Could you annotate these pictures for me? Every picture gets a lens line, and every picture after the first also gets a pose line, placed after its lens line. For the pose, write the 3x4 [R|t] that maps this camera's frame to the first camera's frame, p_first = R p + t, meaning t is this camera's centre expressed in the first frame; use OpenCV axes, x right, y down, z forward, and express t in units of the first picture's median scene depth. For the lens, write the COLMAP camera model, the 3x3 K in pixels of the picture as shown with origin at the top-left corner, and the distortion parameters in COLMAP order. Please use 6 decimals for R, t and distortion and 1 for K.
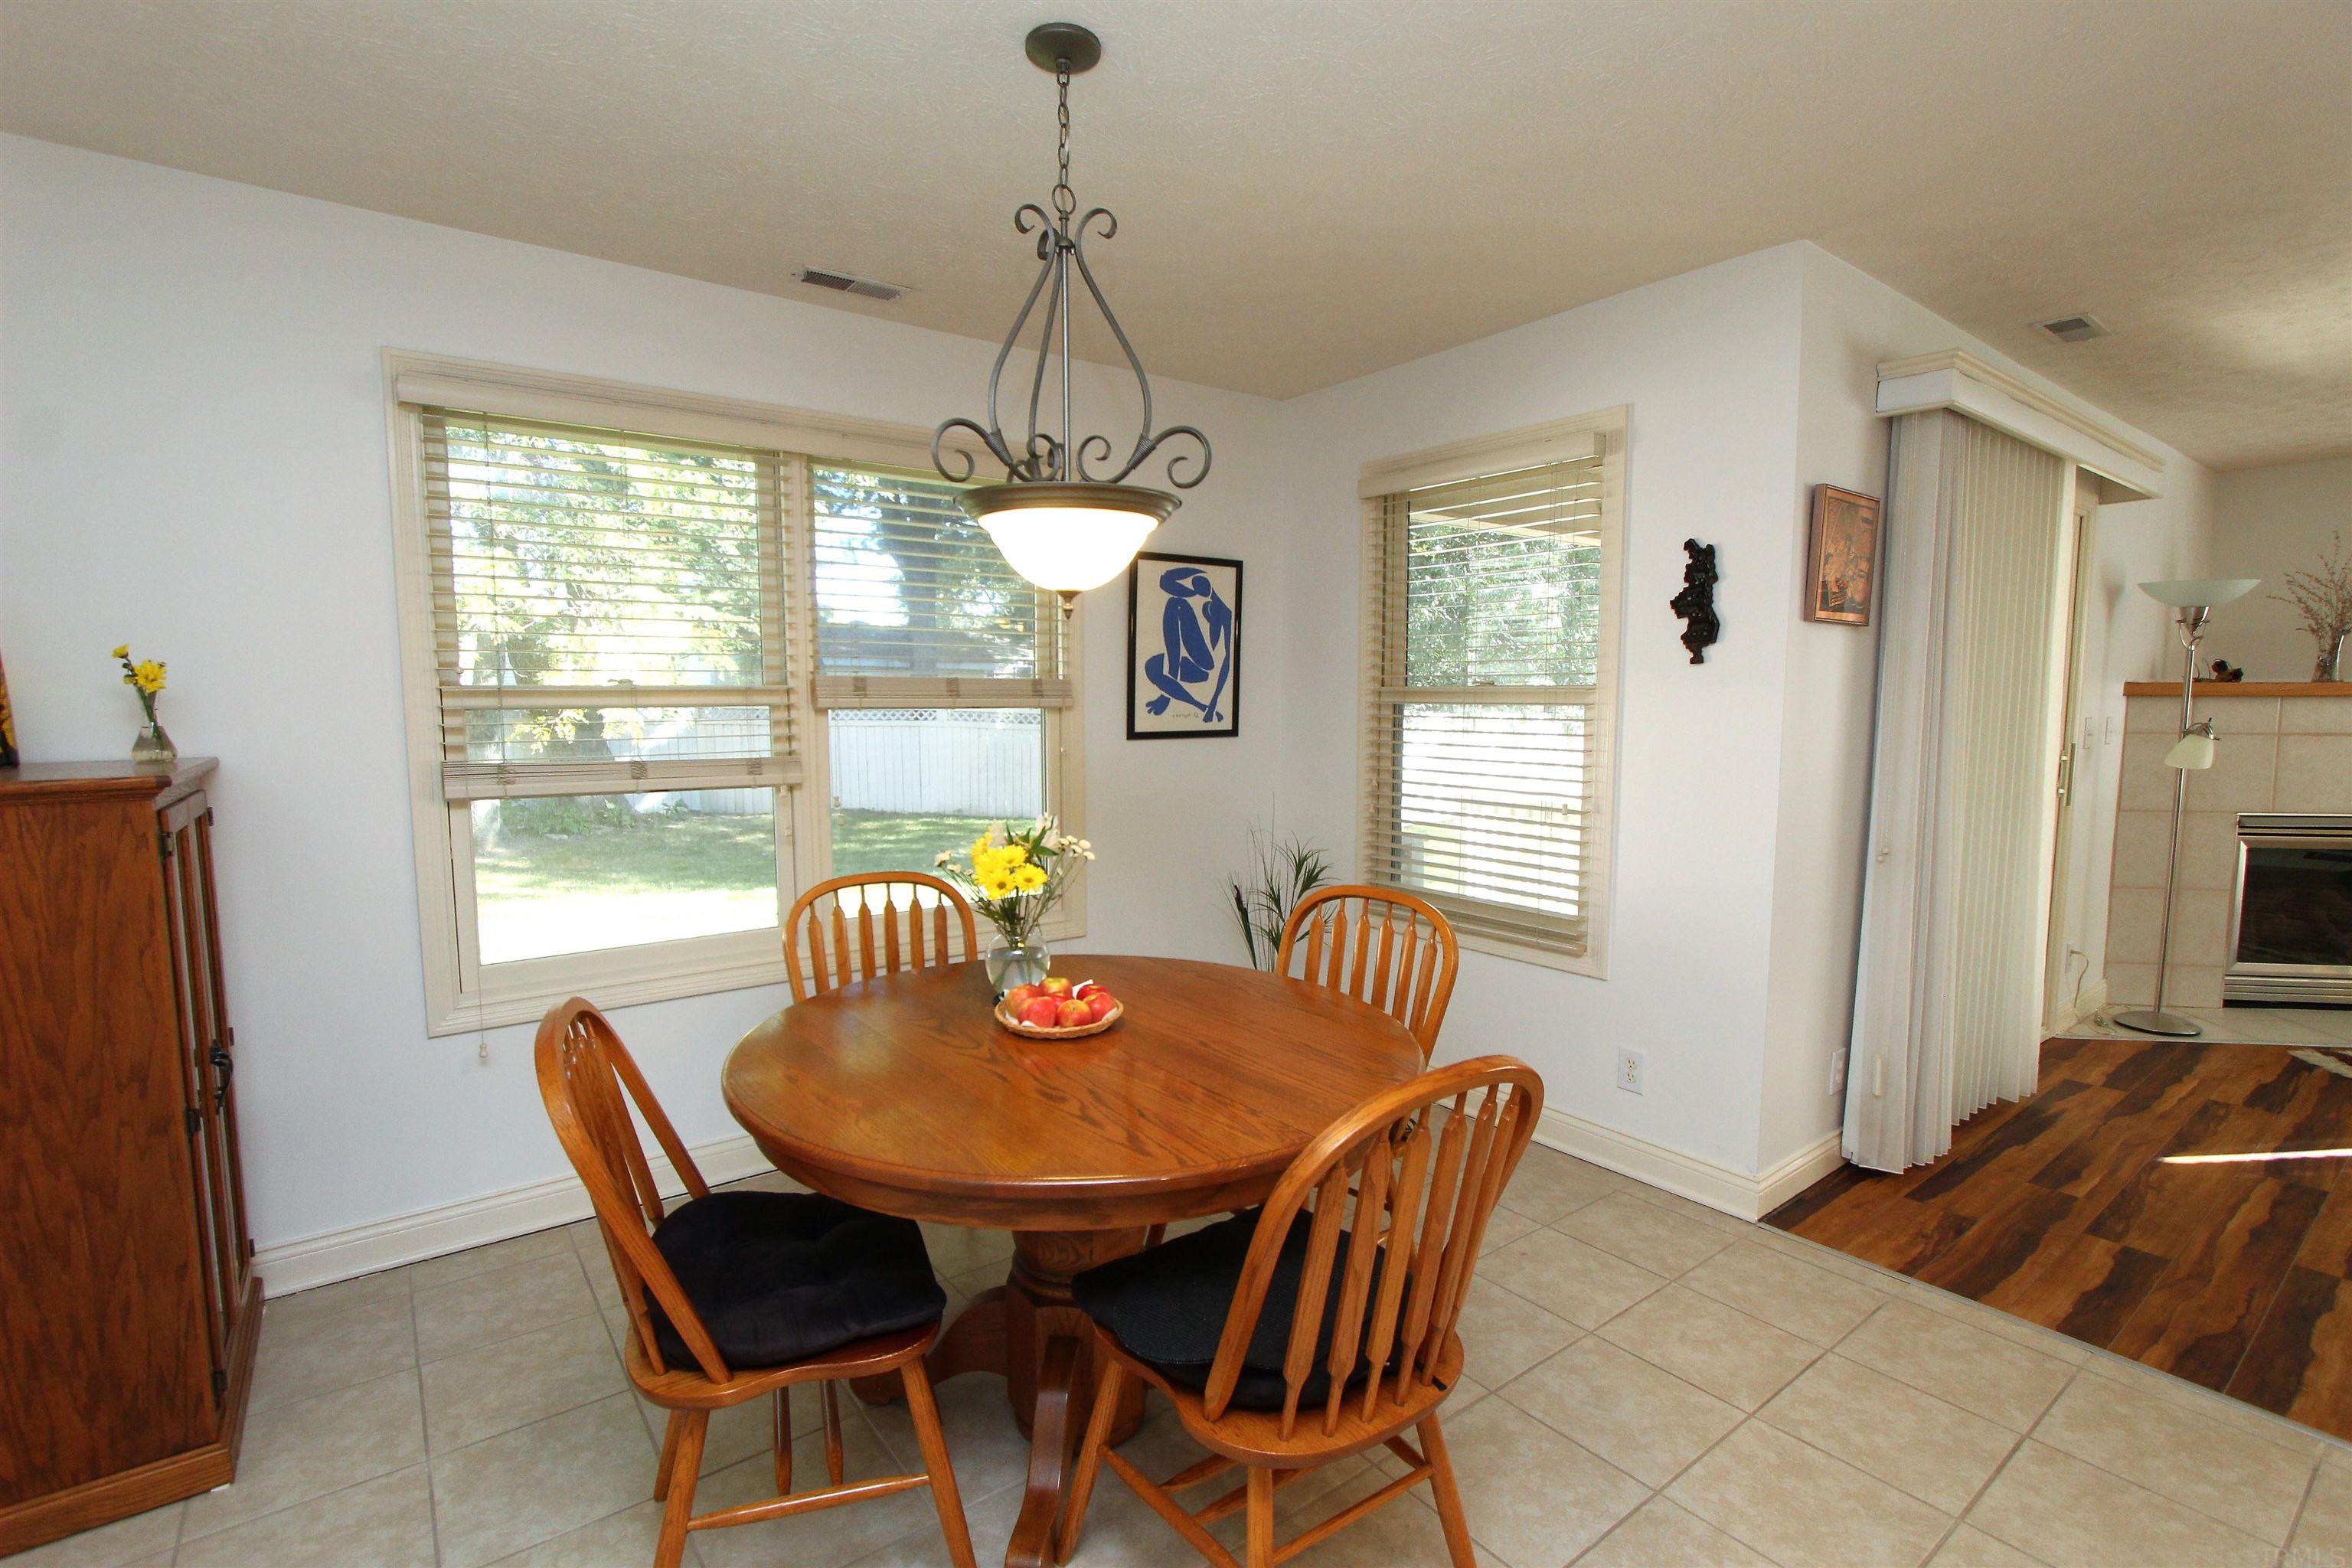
lens RADIAL K [[1070.6, 0, 1245.7], [0, 1070.6, 785.5], [0, 0, 1]] dist [-0.016347, 0.001656]
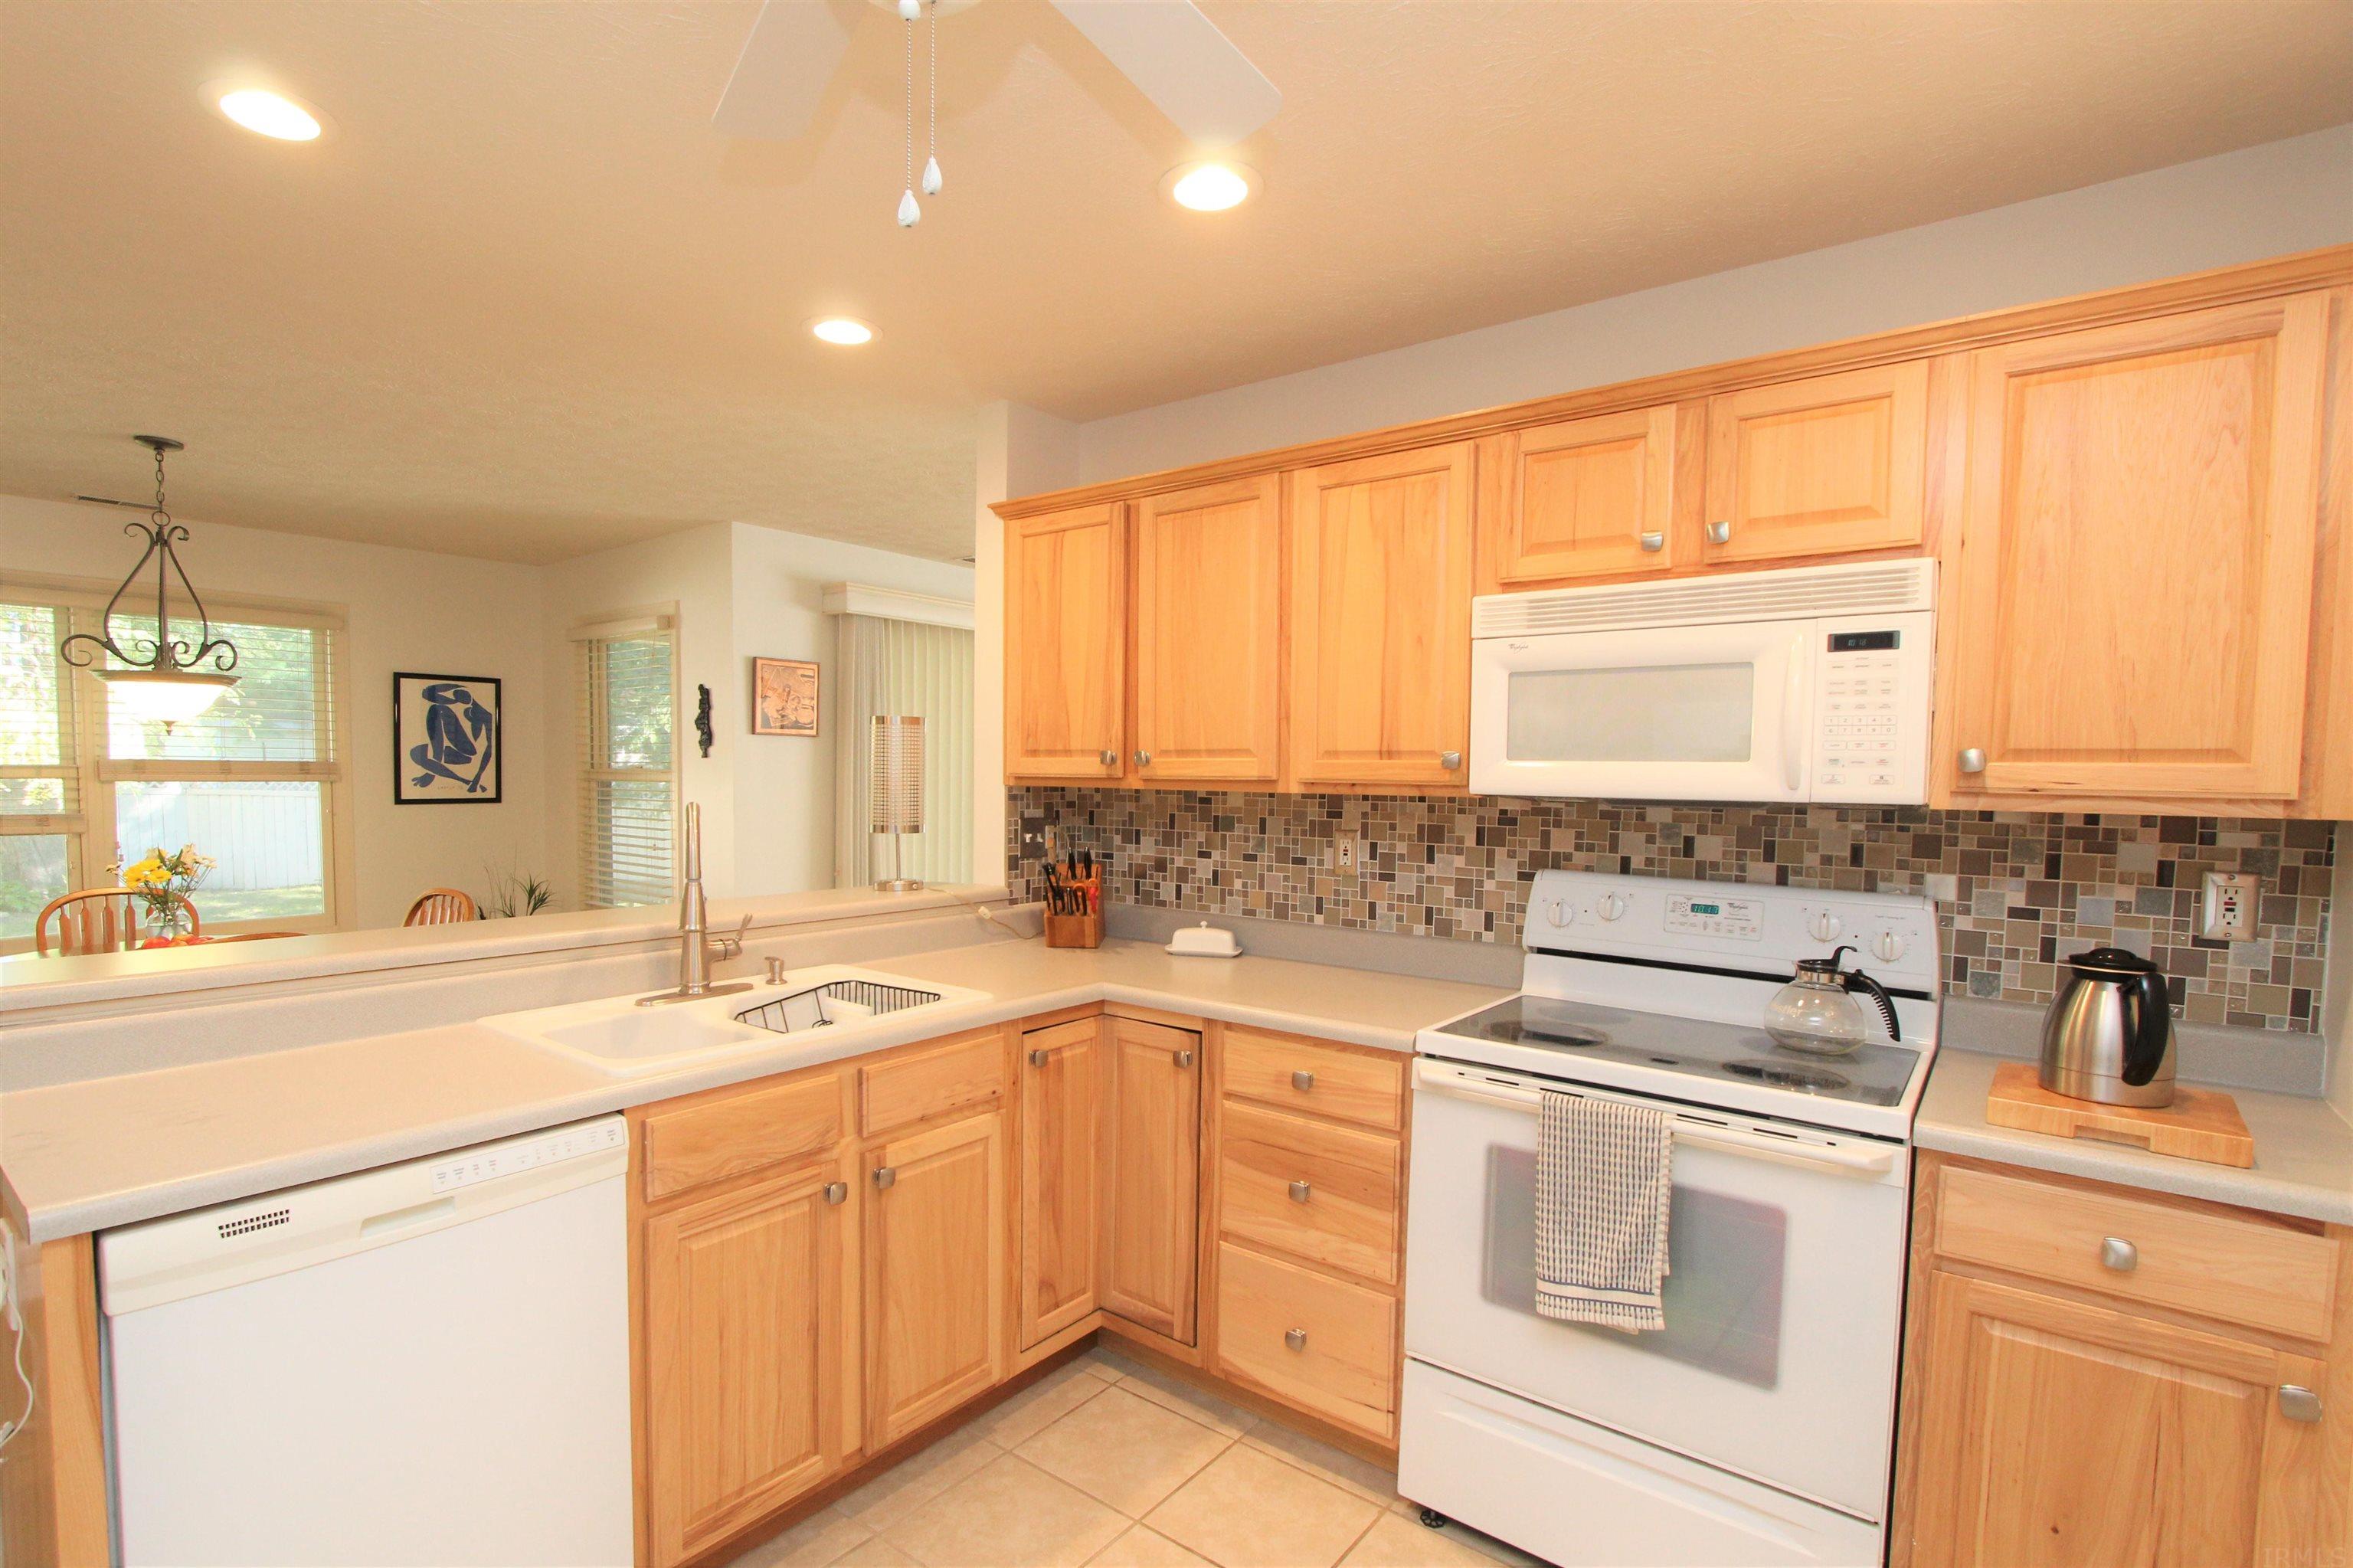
lens RADIAL K [[1071.1, 0, 1151.7], [0, 1071.1, 829.5], [0, 0, 1]] dist [-0.016347, 0.001656]
pose [[0.971754, -0.004105, 0.235962, 0.522811], [0.011177, 0.999527, -0.028638, 0.041051], [-0.235733, 0.030467, 0.971340, -0.589517]]
